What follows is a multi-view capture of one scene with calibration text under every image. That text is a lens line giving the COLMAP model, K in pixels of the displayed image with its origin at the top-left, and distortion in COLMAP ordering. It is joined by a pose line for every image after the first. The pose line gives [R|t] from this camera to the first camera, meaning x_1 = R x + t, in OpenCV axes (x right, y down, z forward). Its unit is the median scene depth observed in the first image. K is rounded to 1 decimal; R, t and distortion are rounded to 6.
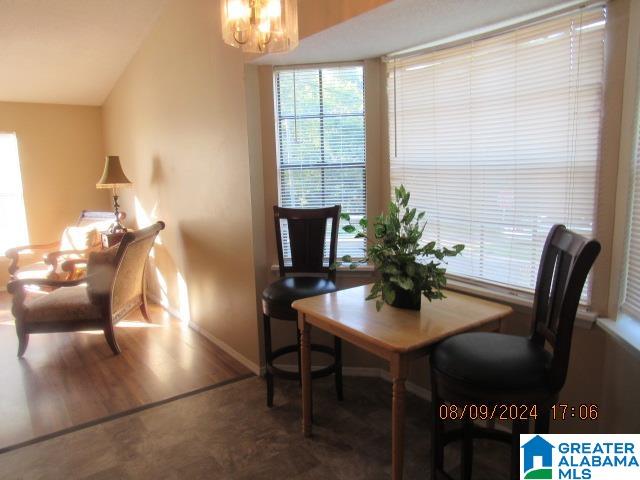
lens RADIAL K [[458.9, 0, 320.3], [0, 458.9, 240.6], [0, 0, 1]] dist [-0.028592, 0.000048]
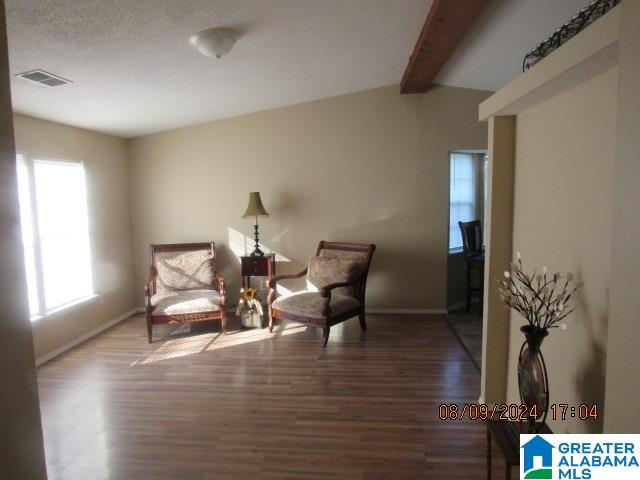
lens RADIAL K [[458.9, 0, 318.2], [0, 458.9, 240.0], [0, 0, 1]] dist [-0.028592, 0.000048]
pose [[0.658285, -0.048199, 0.751224, -1.287034], [0.107108, 0.993792, -0.030094, -0.007734], [-0.745110, 0.100273, 0.659361, 0.066757]]
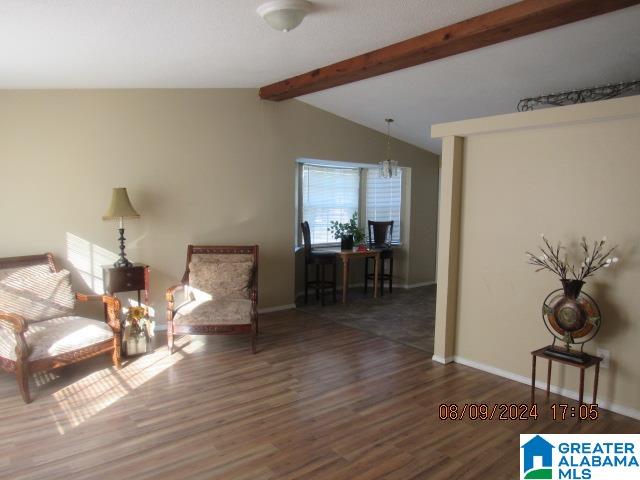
lens RADIAL K [[458.9, 0, 318.1], [0, 458.9, 239.9], [0, 0, 1]] dist [-0.028592, 0.000048]
pose [[-0.063618, -0.040678, 0.997145, -1.487716], [0.146284, 0.987997, 0.049637, -0.066191], [-0.987195, 0.149024, -0.056904, 0.649149]]
